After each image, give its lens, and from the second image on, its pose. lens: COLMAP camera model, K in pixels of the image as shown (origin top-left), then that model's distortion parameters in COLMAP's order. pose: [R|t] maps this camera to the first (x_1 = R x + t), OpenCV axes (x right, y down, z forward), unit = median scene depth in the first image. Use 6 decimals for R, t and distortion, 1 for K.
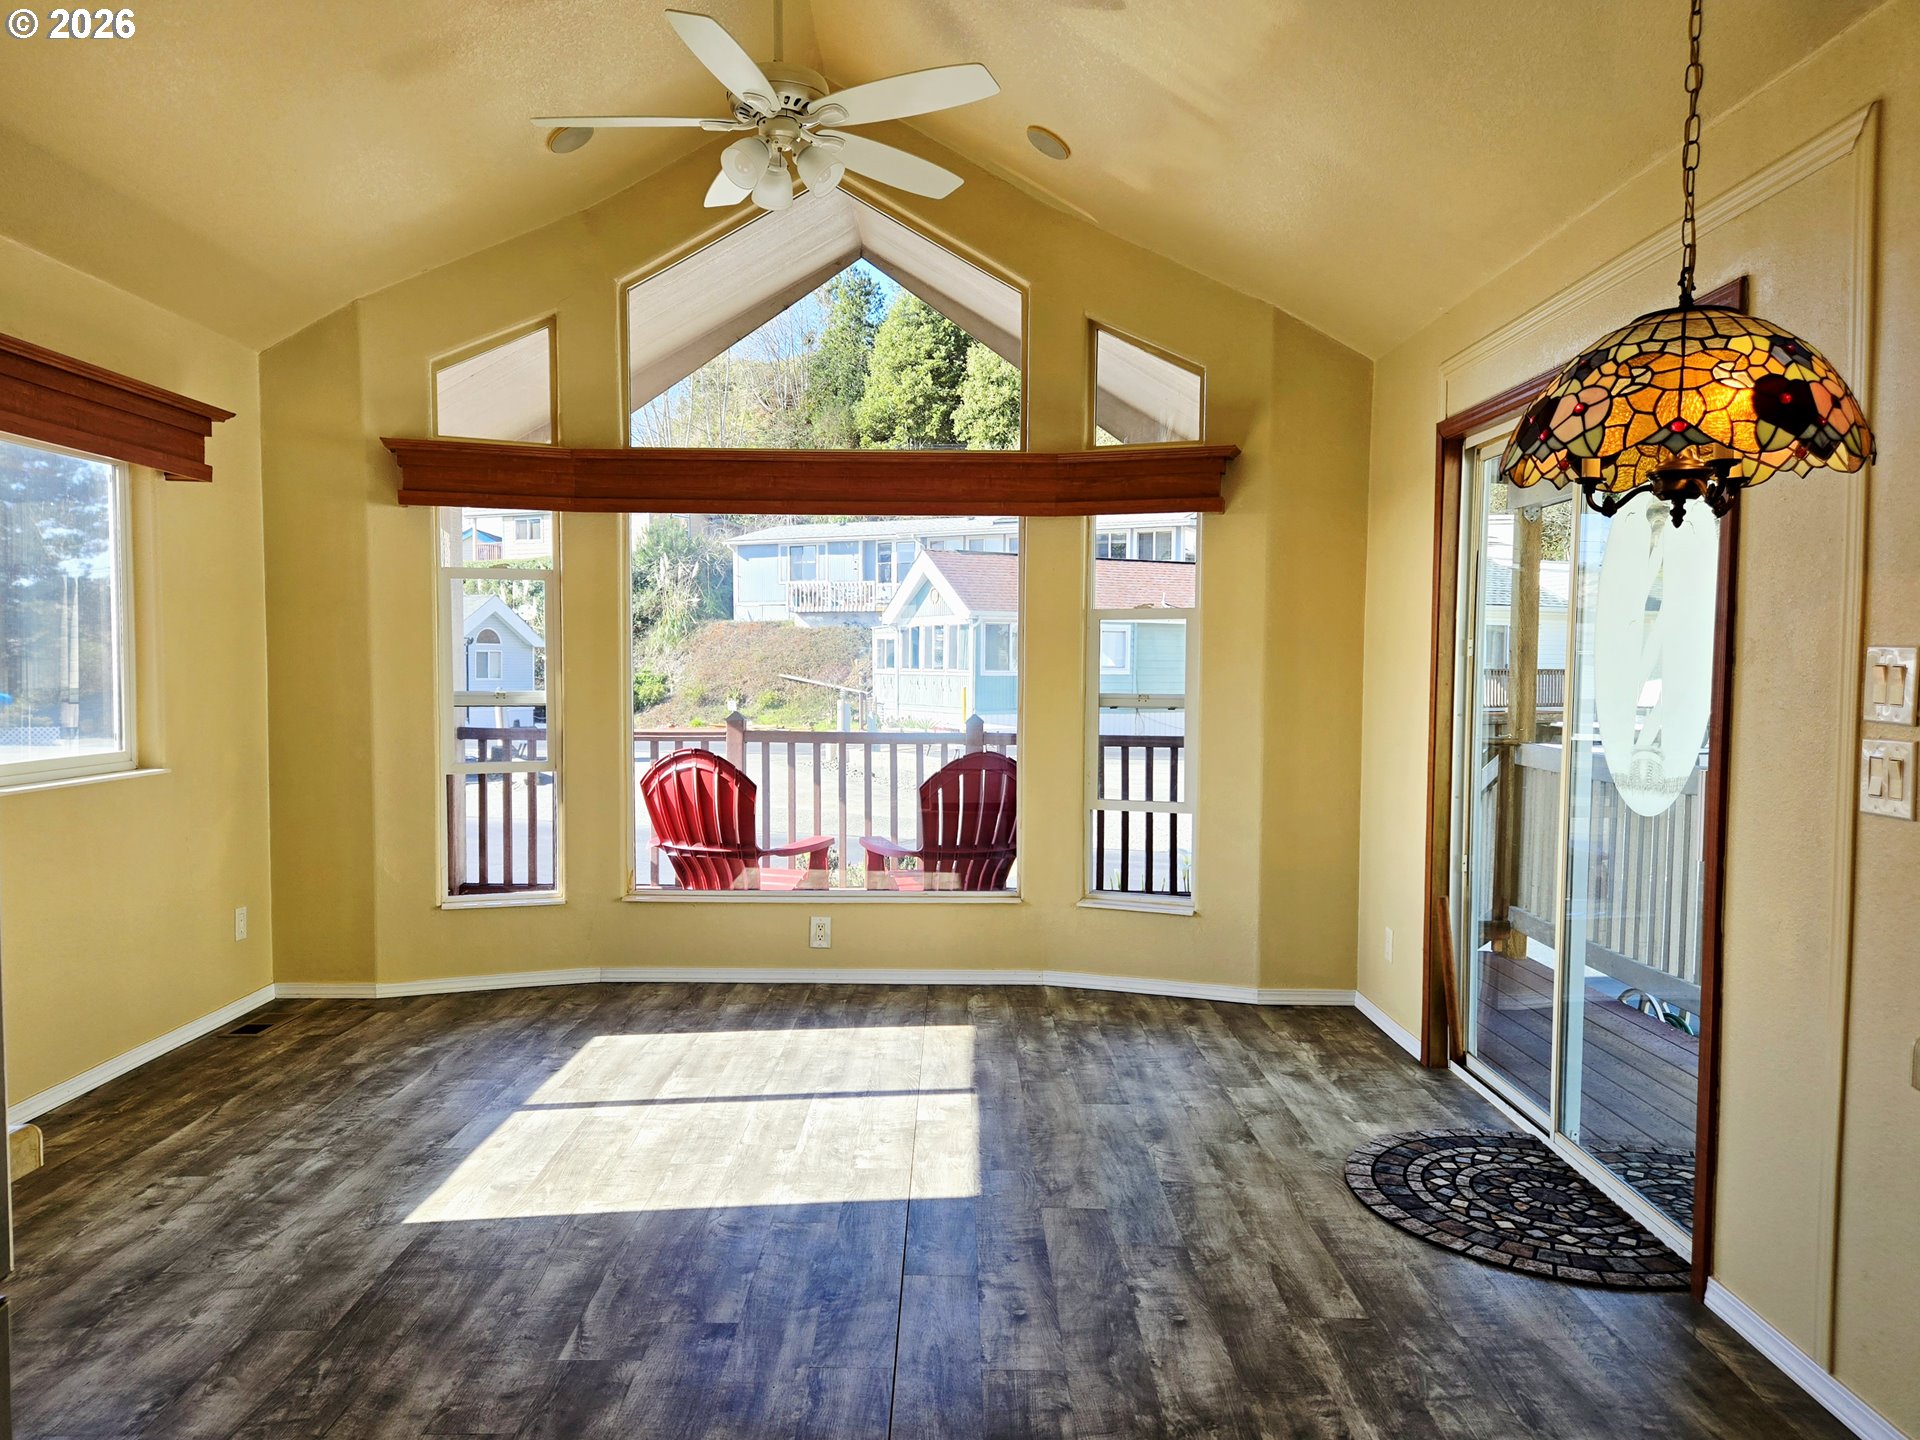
lens RADIAL K [[1370.2, 0, 936.1], [0, 1370.2, 726.3], [0, 0, 1]] dist [0.060265, -0.027356]
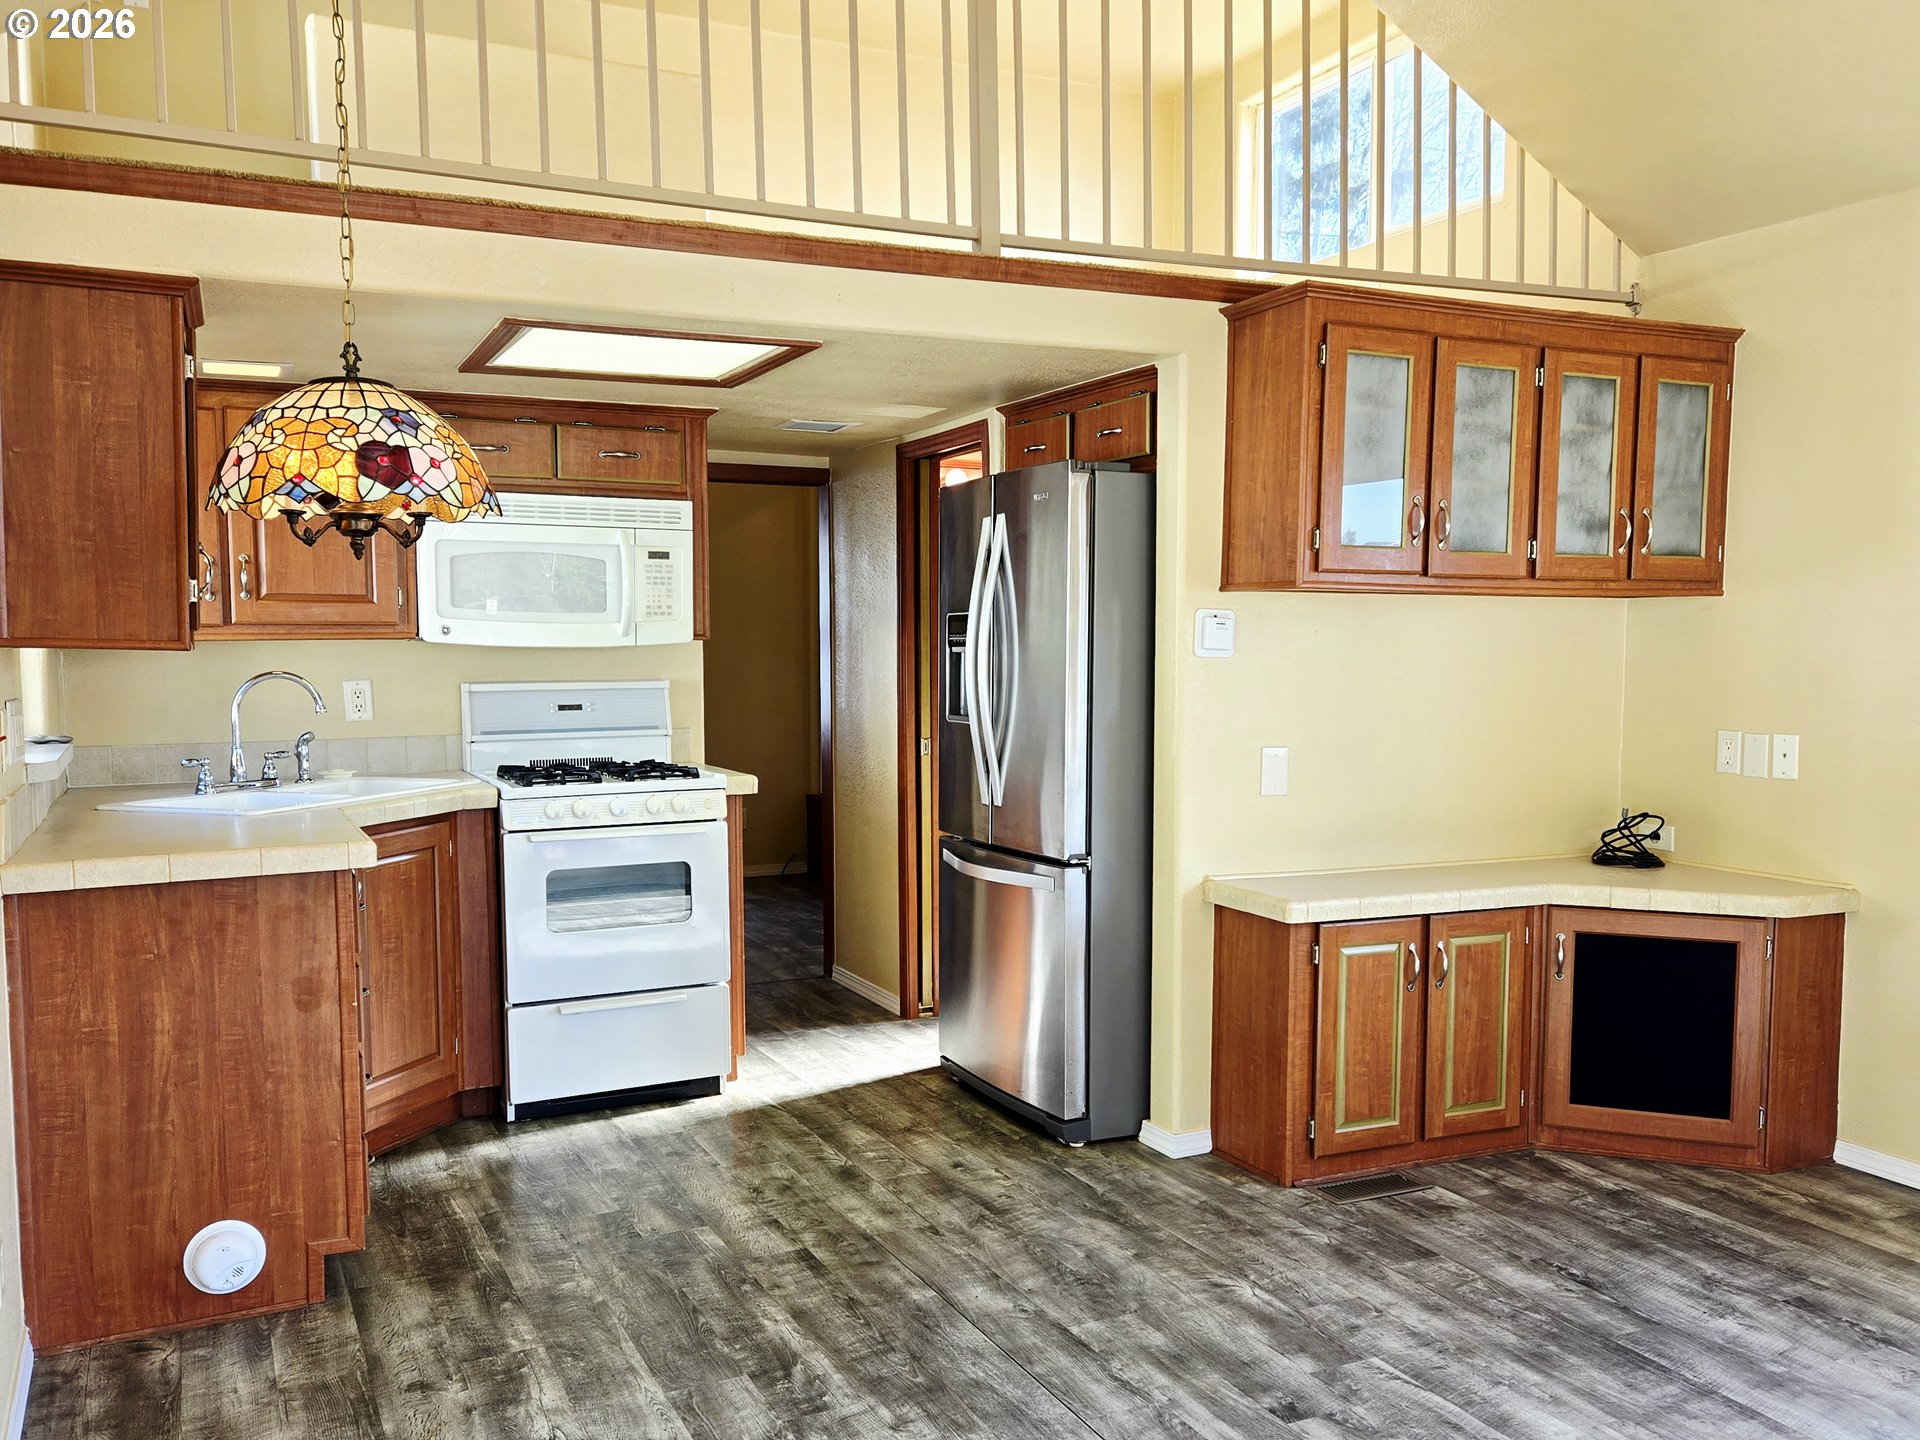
lens RADIAL K [[1593.6, 0, 968.1], [0, 1593.6, 762.1], [0, 0, 1]] dist [0.061091, -0.034242]
pose [[-0.890423, 0.028992, -0.454209, 0.495691], [-0.029373, 0.992228, 0.120915, -0.107606], [0.454184, 0.121007, -0.882652, 1.769256]]
